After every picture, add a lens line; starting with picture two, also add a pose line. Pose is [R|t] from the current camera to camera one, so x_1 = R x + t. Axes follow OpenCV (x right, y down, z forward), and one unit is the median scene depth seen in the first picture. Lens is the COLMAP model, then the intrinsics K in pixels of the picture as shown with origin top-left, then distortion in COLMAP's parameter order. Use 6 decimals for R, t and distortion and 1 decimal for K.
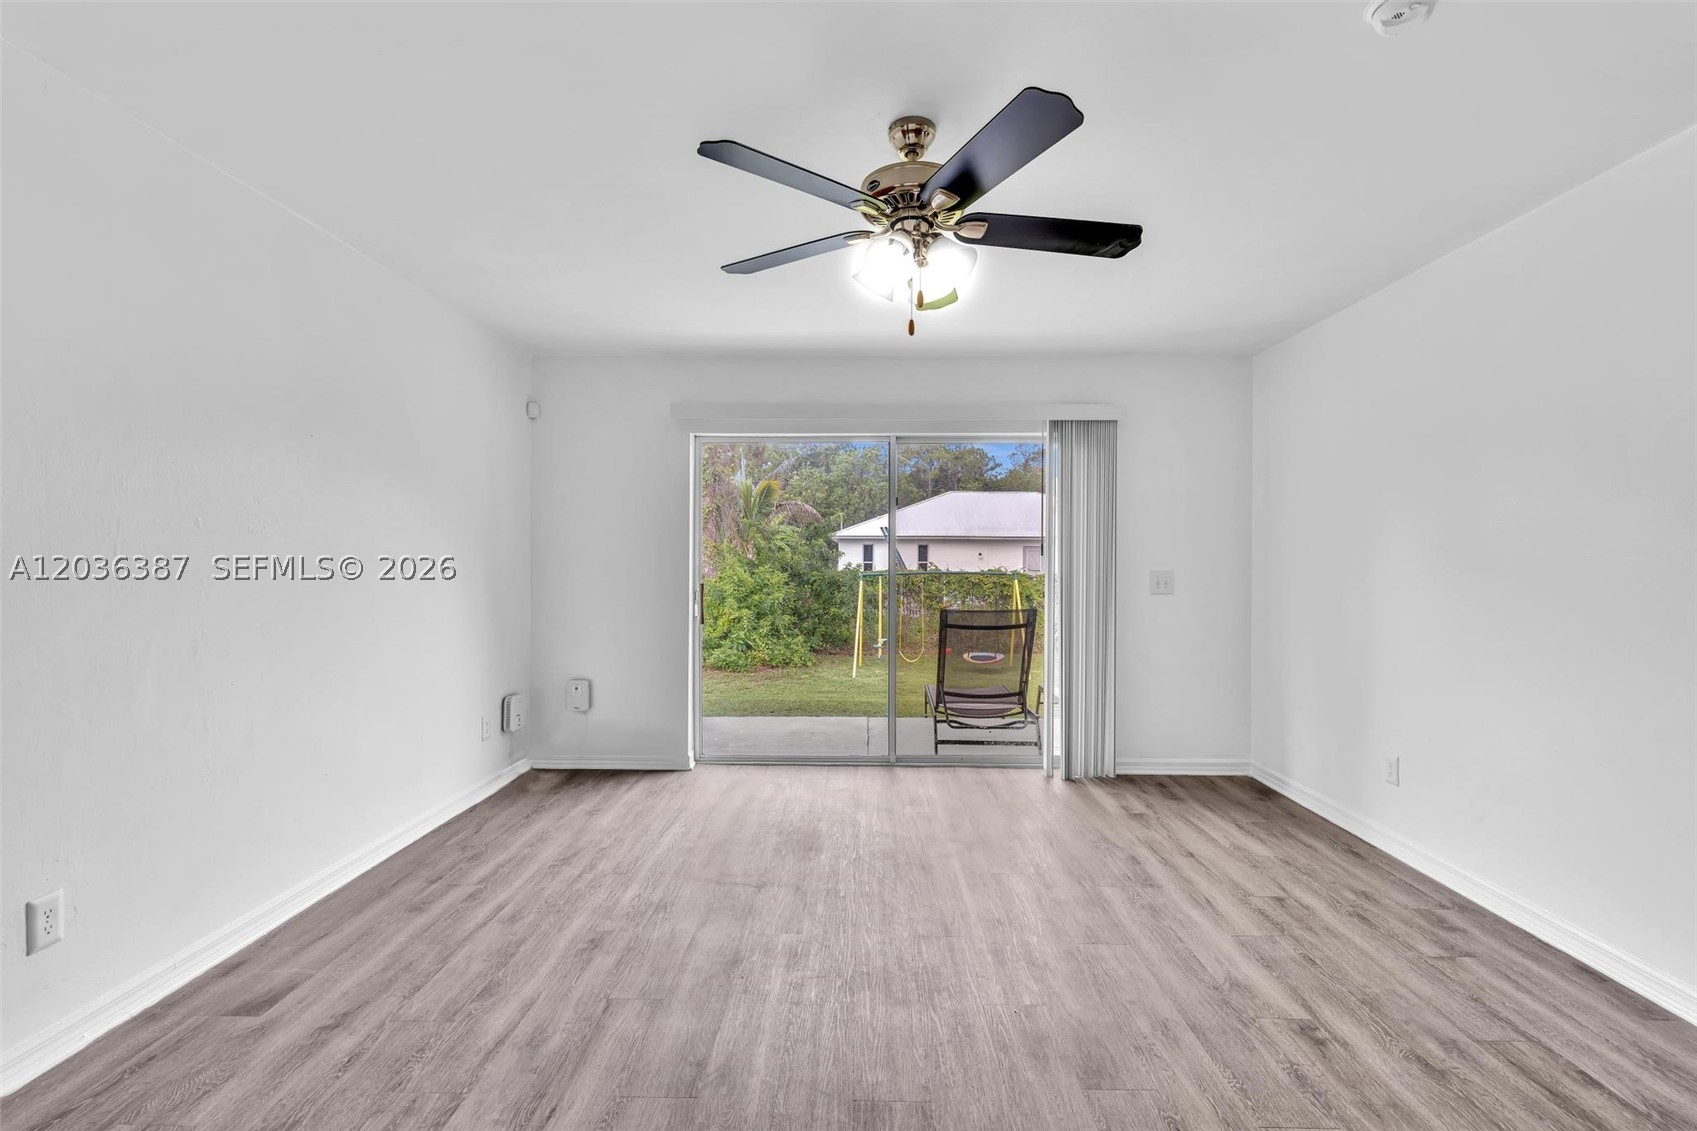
lens RADIAL K [[763.9, 0, 847.9], [0, 763.9, 557.5], [0, 0, 1]] dist [-0.008388, 0.003358]
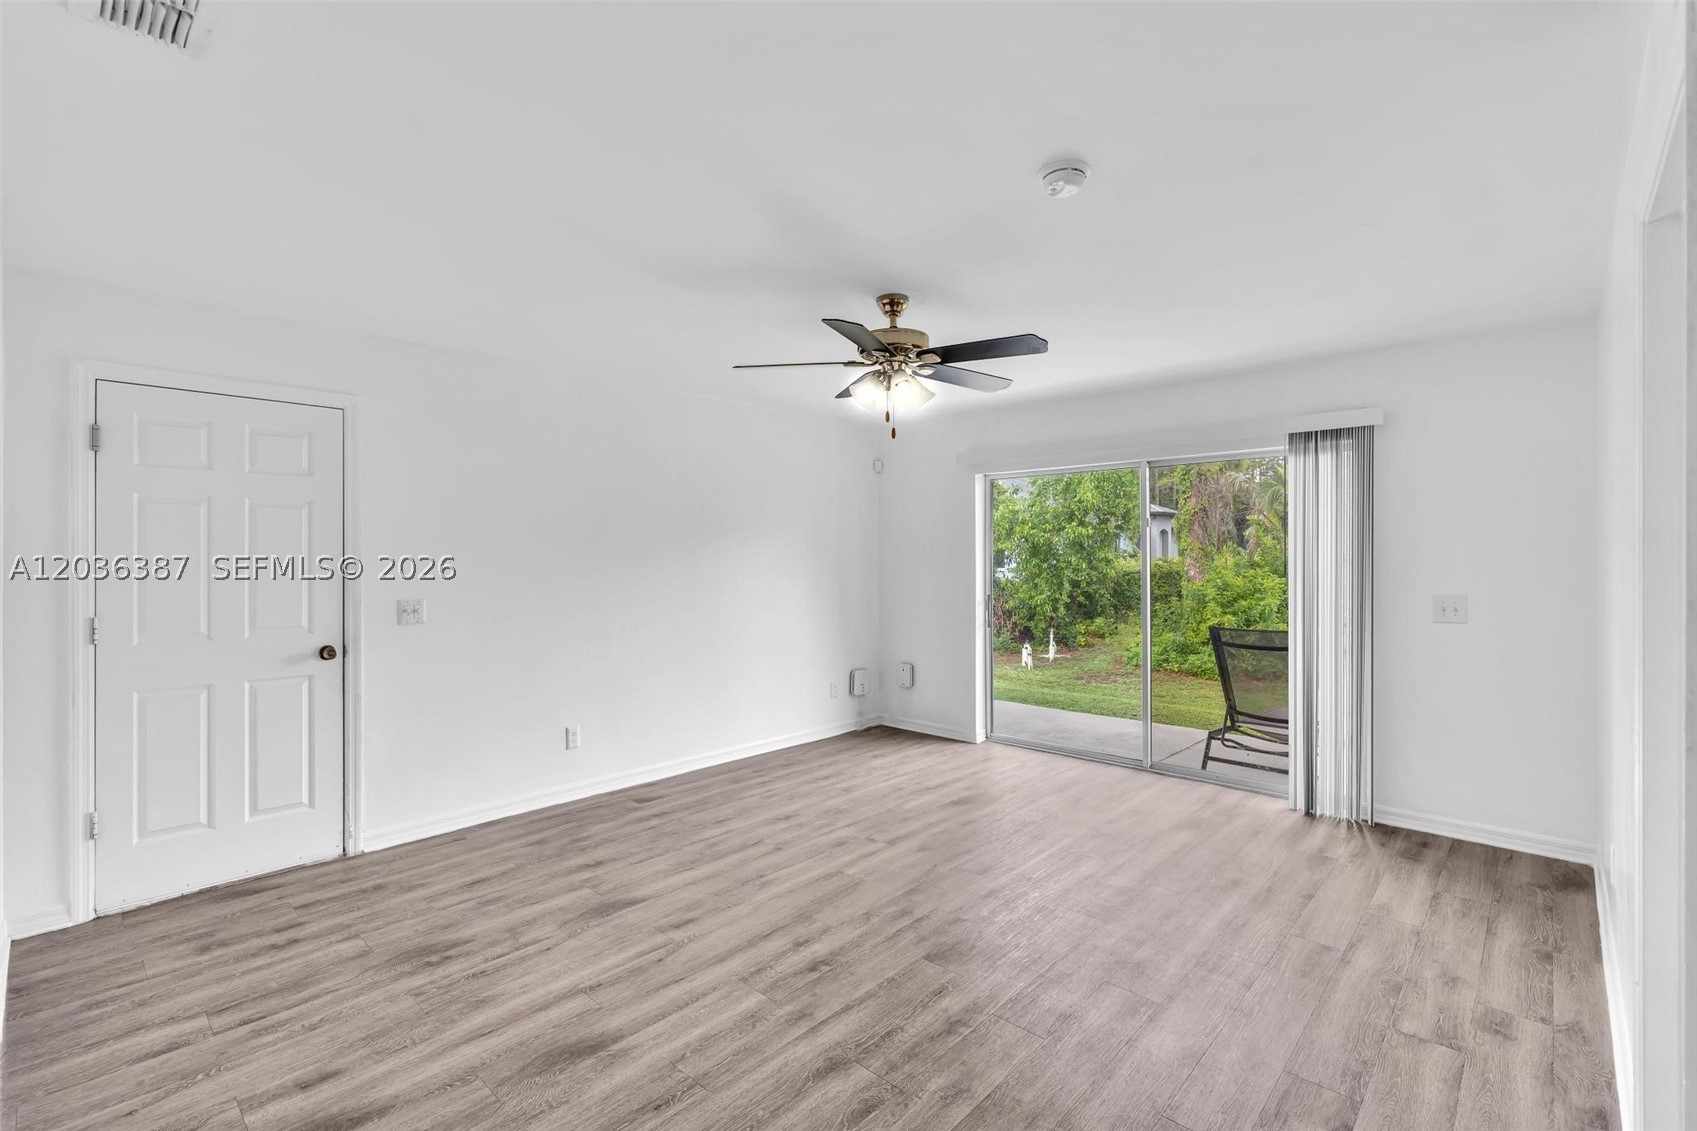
lens RADIAL K [[763.9, 0, 834.3], [0, 763.9, 551.4], [0, 0, 1]] dist [-0.008388, 0.003358]
pose [[0.735115, -0.010157, -0.677866, 0.623607], [0.008558, 0.999947, -0.005702, -0.041503], [0.677888, -0.001610, 0.735163, -0.102086]]
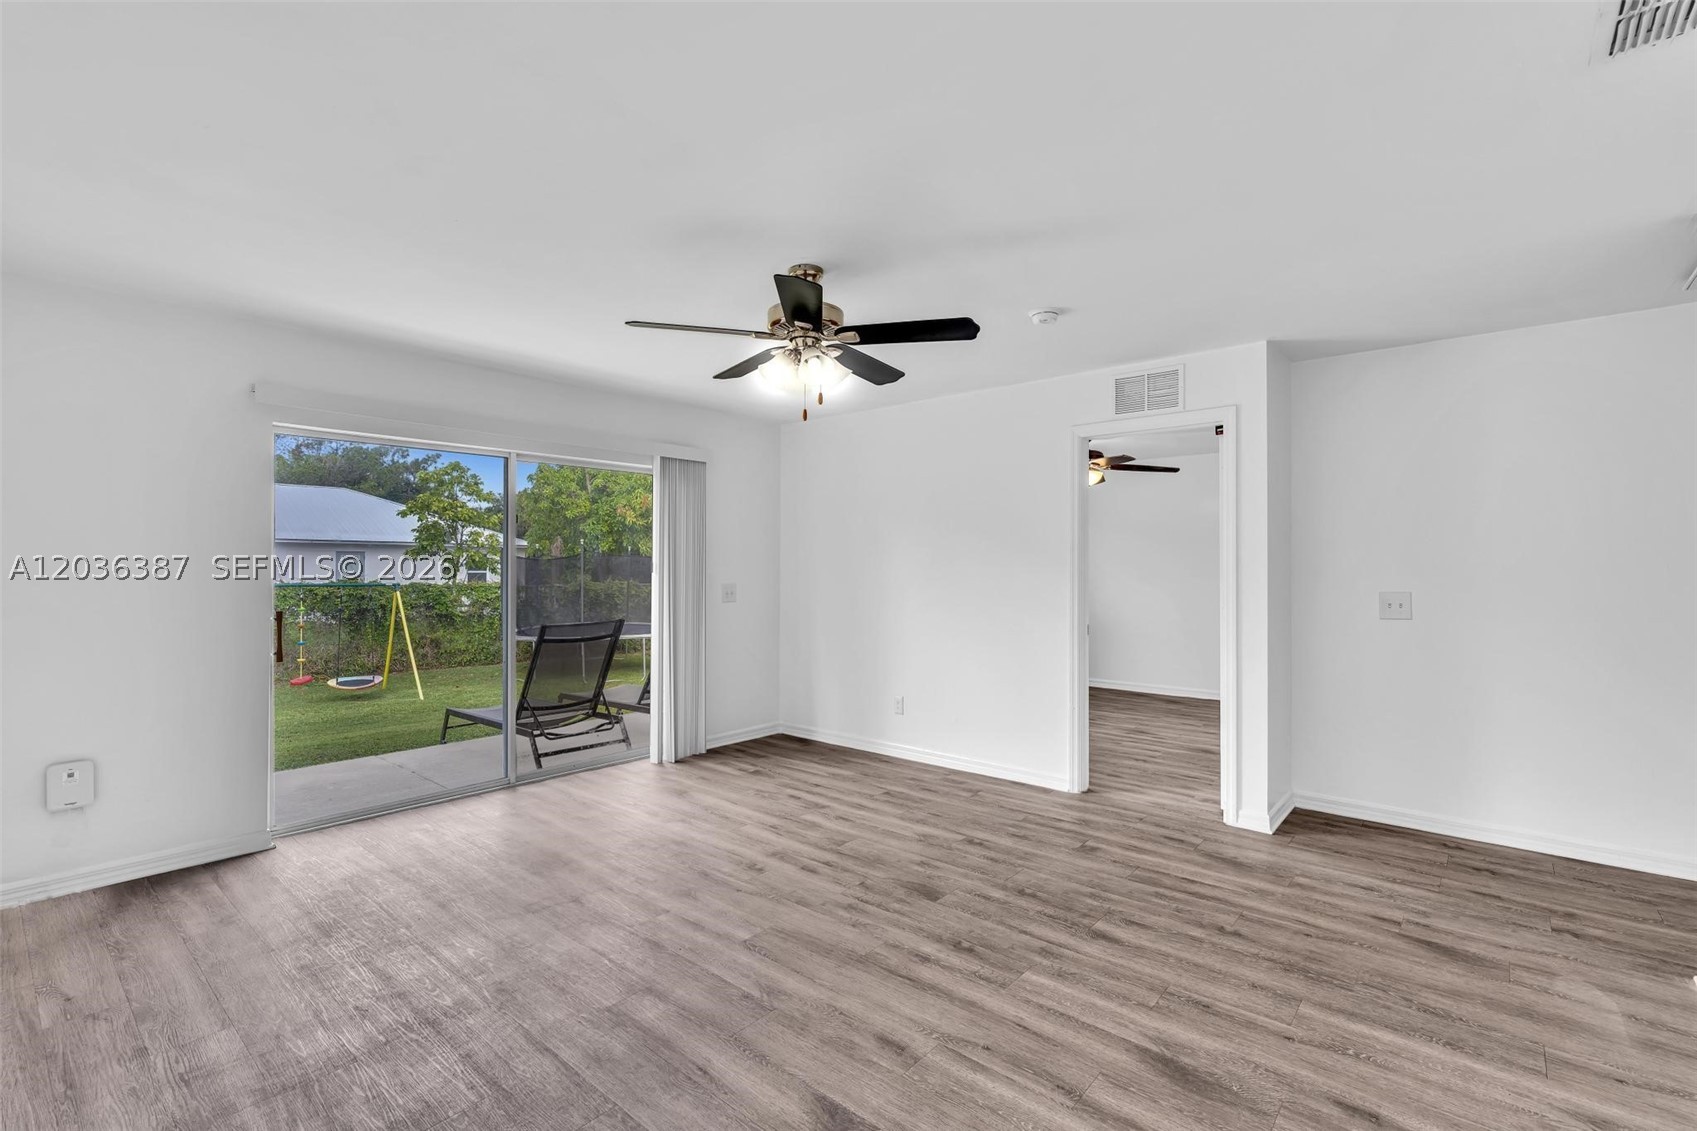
lens RADIAL K [[763.9, 0, 860.9], [0, 763.9, 570.1], [0, 0, 1]] dist [-0.008388, 0.003358]
pose [[0.625323, -0.005137, 0.780349, -0.572538], [-0.002985, 0.999955, 0.008975, -0.023081], [-0.780360, -0.007942, 0.625280, 0.044356]]
